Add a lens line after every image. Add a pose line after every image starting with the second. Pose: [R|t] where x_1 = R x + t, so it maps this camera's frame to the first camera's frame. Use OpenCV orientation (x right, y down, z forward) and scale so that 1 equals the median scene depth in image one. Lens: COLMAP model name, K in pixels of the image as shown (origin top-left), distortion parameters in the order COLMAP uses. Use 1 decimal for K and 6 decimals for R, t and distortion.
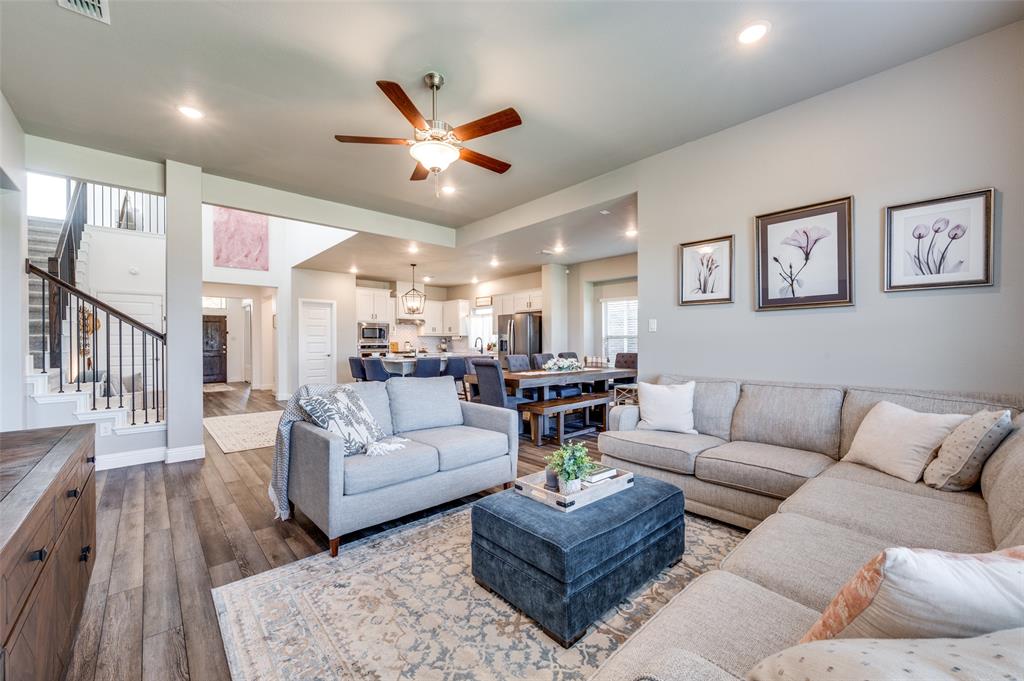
lens RADIAL K [[403.8, 0, 516.0], [0, 403.8, 339.5], [0, 0, 1]] dist [0.000864, 0.000019]
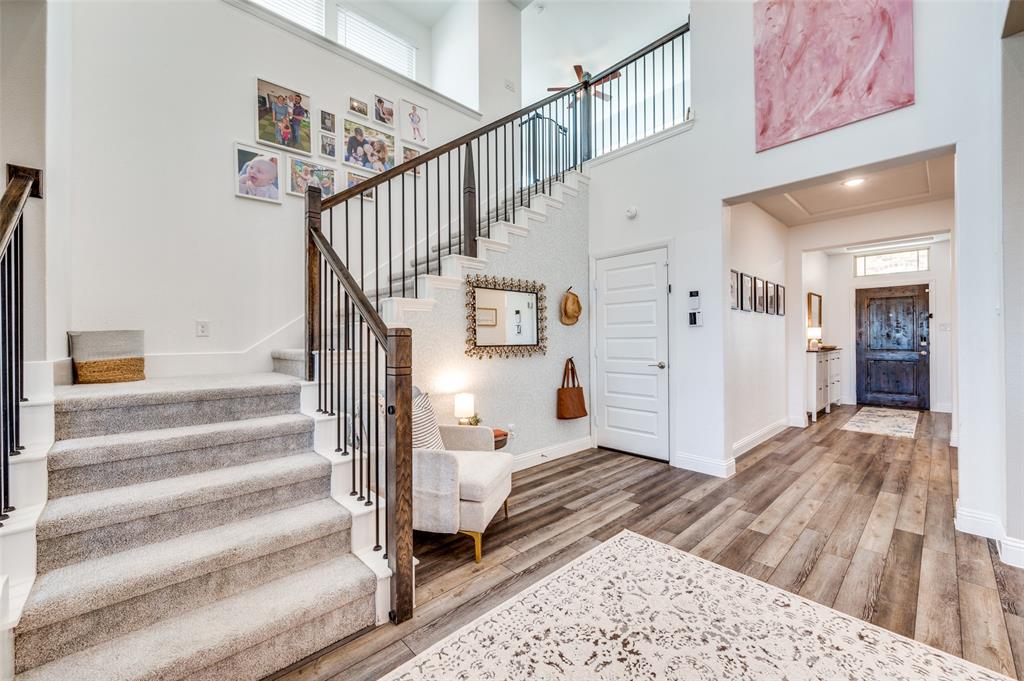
lens RADIAL K [[403.8, 0, 516.0], [0, 403.8, 339.5], [0, 0, 1]] dist [0.000864, 0.000019]
pose [[0.017655, 0.003004, -0.999840, -0.304087], [0.012919, 0.999911, 0.003233, 0.007882], [0.999761, -0.012974, 0.017614, 0.683289]]
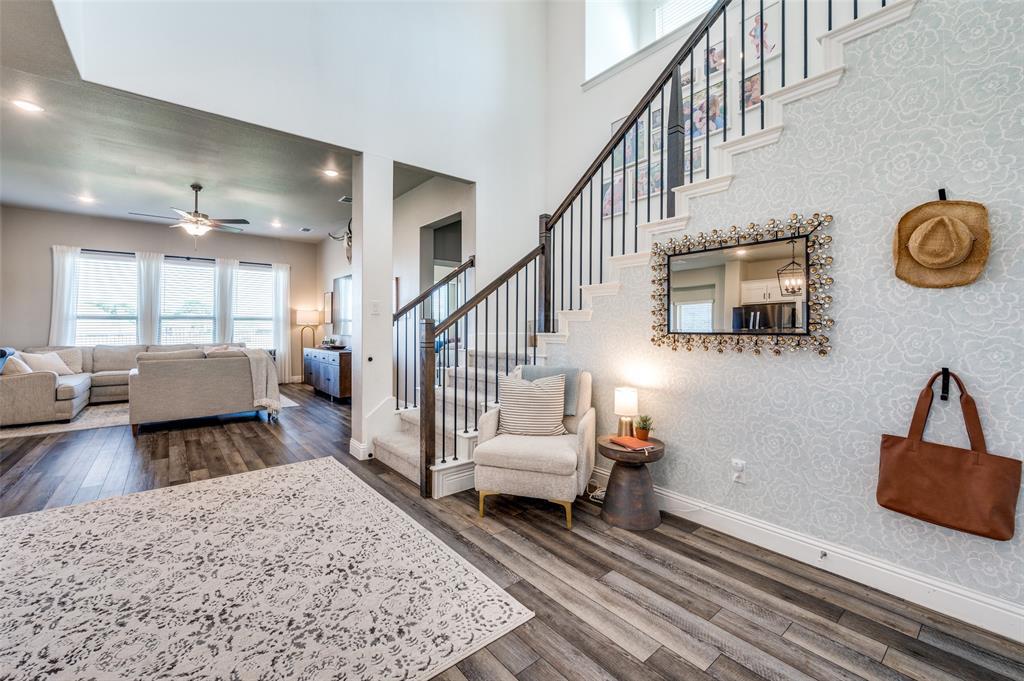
lens RADIAL K [[420.8, 0, 516.9], [0, 420.8, 322.3], [0, 0, 1]] dist [-0.000989, -0.000211]
pose [[-0.998878, 0.008235, 0.046644, -0.600515], [0.007473, 0.999836, -0.016496, 0.011410], [-0.046772, -0.016129, -0.998775, 0.972293]]
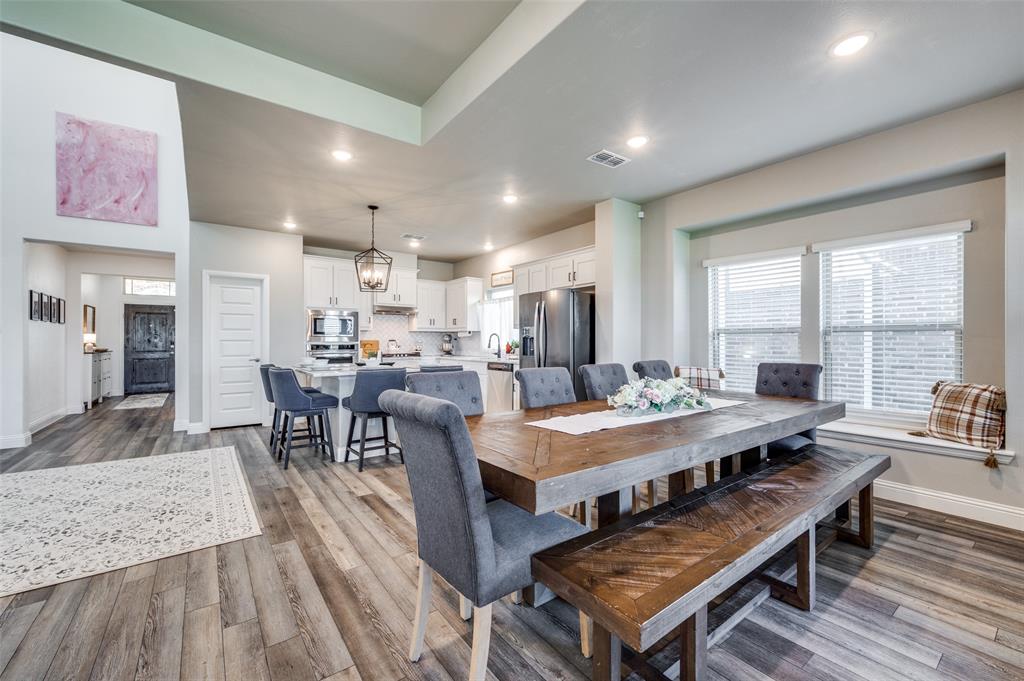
lens RADIAL K [[419.5, 0, 516.2], [0, 419.5, 340.8], [0, 0, 1]] dist [-0.001499, -0.000468]
pose [[0.995249, 0.002859, -0.097324, 0.011180], [-0.002518, 0.999990, 0.003627, 0.005235], [0.097333, -0.003364, 0.995246, 0.400215]]
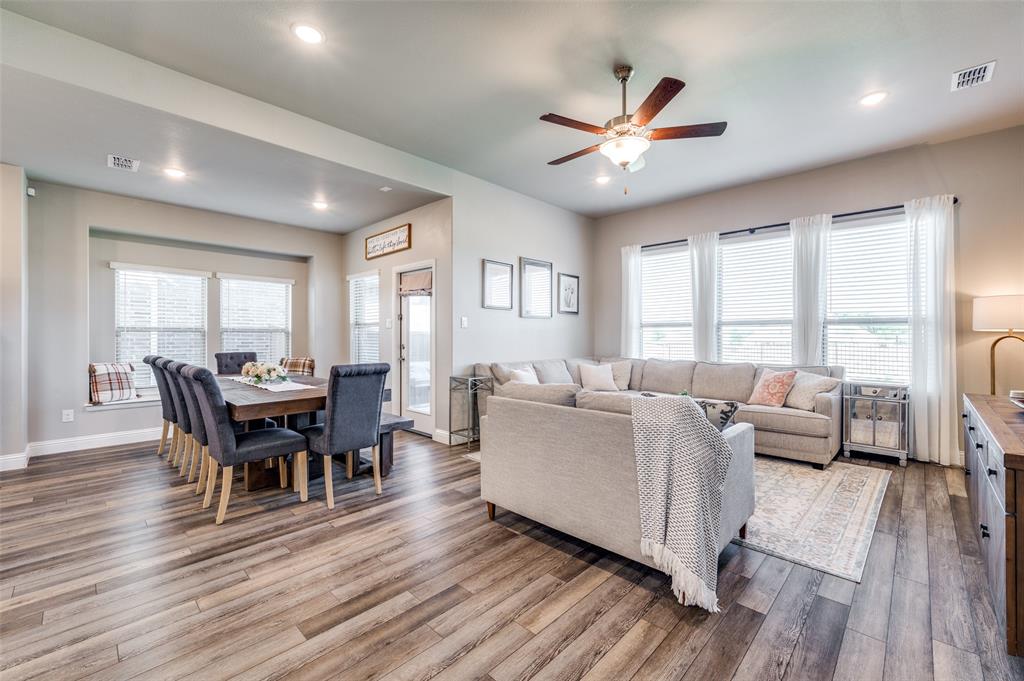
lens RADIAL K [[420.3, 0, 513.3], [0, 420.3, 334.1], [0, 0, 1]] dist [0.000625, -0.000037]
pose [[-0.061662, 0.007521, 0.998069, -0.409091], [-0.004841, 0.999958, -0.007835, 0.003359], [-0.998085, -0.005315, -0.061623, 0.450308]]
